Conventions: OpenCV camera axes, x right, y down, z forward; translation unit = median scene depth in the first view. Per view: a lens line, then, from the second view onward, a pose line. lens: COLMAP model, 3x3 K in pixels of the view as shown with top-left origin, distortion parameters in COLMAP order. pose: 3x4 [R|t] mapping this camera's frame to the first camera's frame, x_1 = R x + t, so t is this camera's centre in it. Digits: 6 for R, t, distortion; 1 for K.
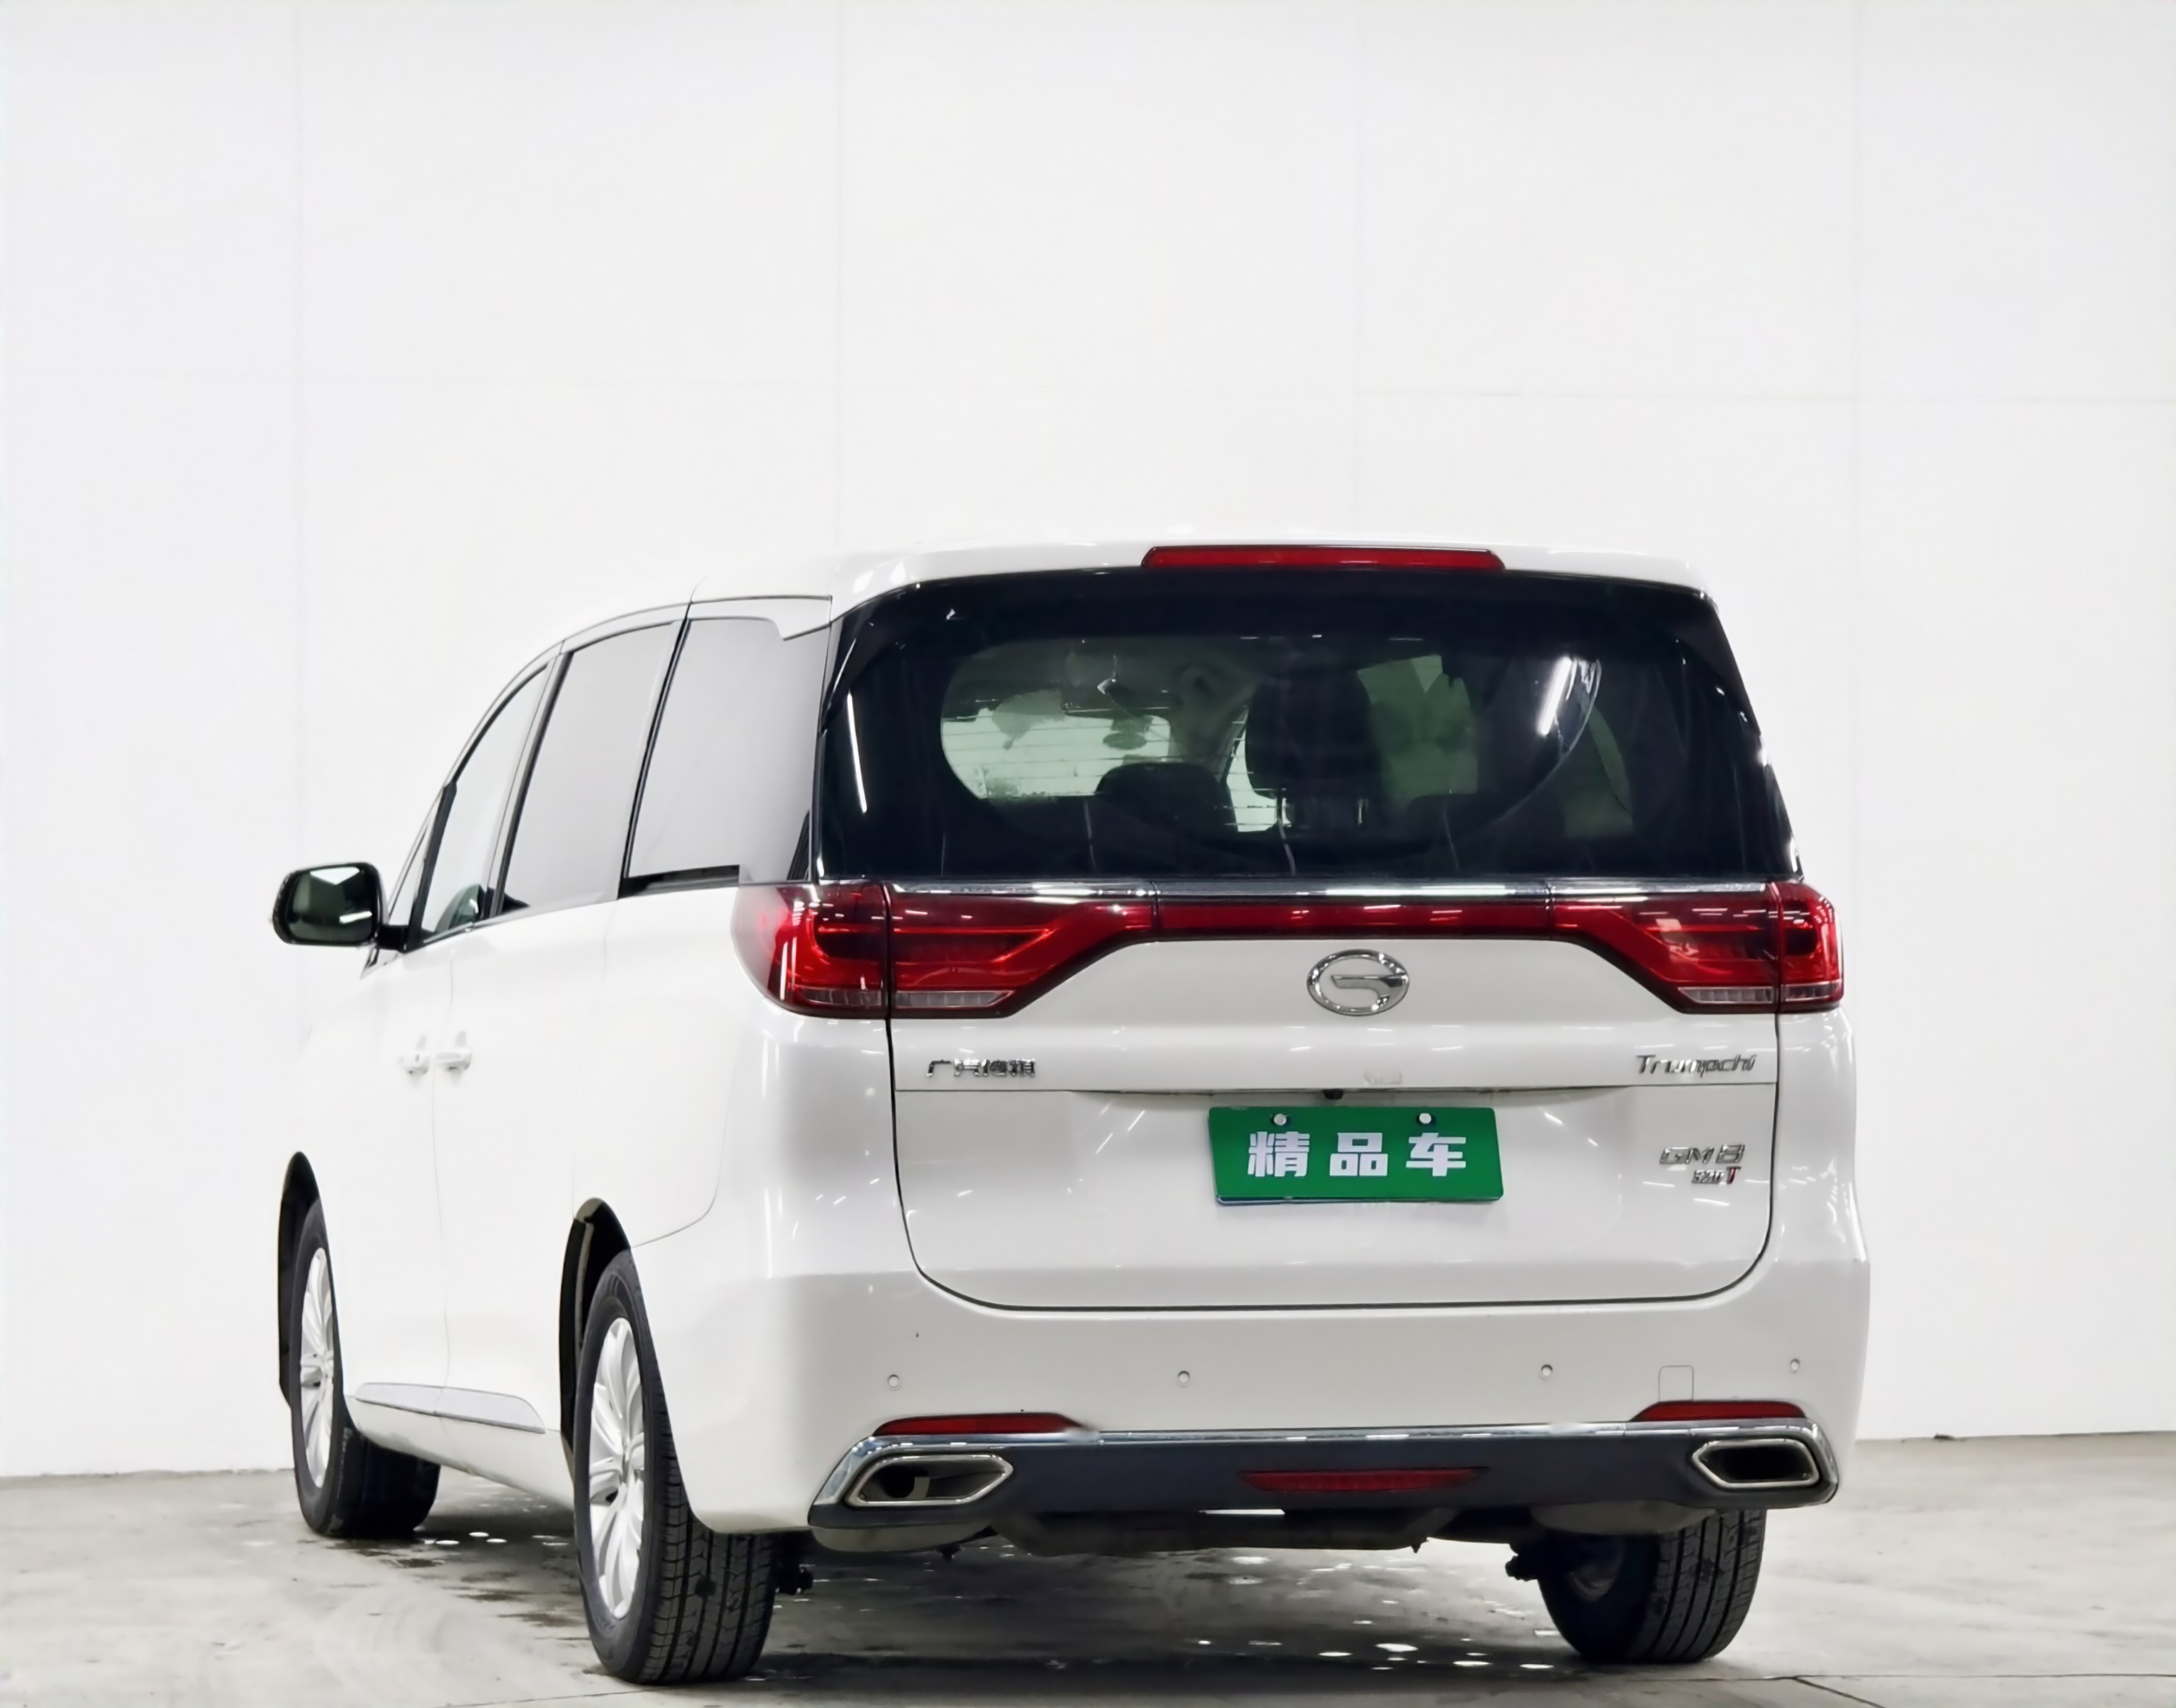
lens RADIAL K [[6937.9, 0, 1103.1], [0, 6937.9, 858.3], [0, 0, 1]] dist [0.691162, 0.000000]
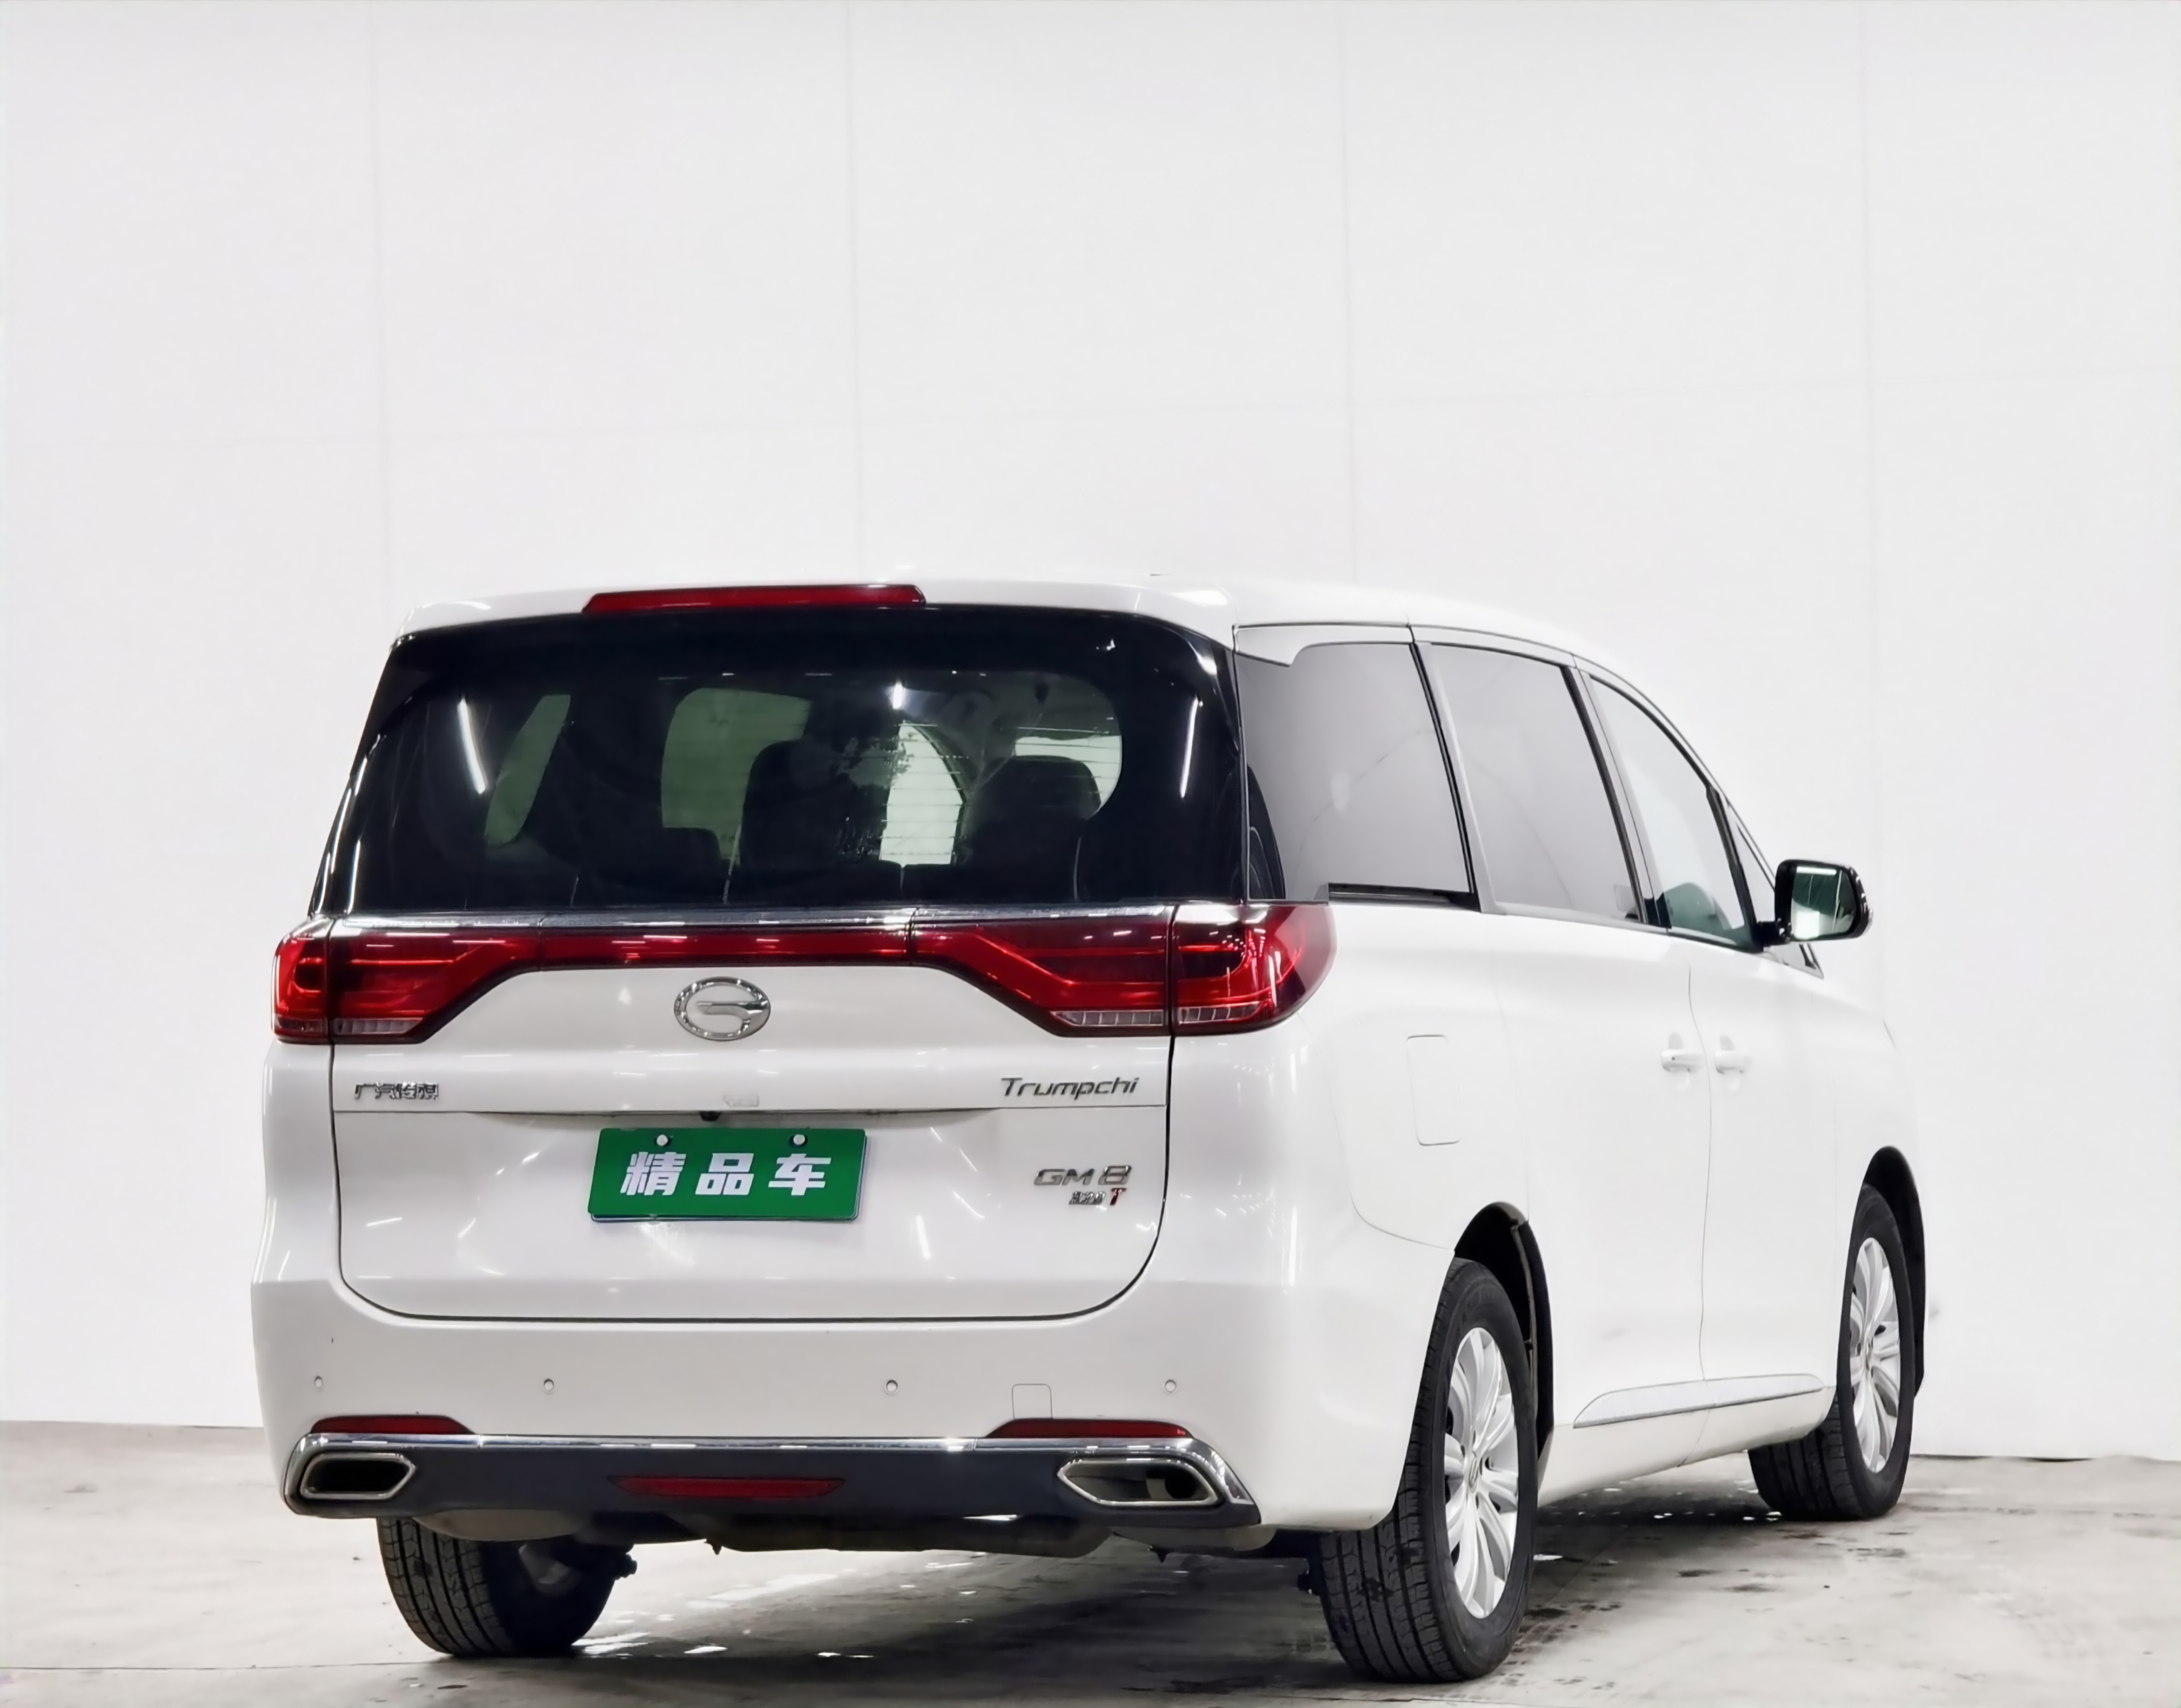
lens RADIAL K [[7132.3, 0, 1095.1], [0, 7132.3, 856.4], [0, 0, 1]] dist [0.318341, 0.000000]
pose [[0.845248, -0.014163, -0.534186, 0.646674], [0.016291, 0.999867, -0.000731, -0.003076], [0.534125, -0.008084, 0.845367, 0.128717]]
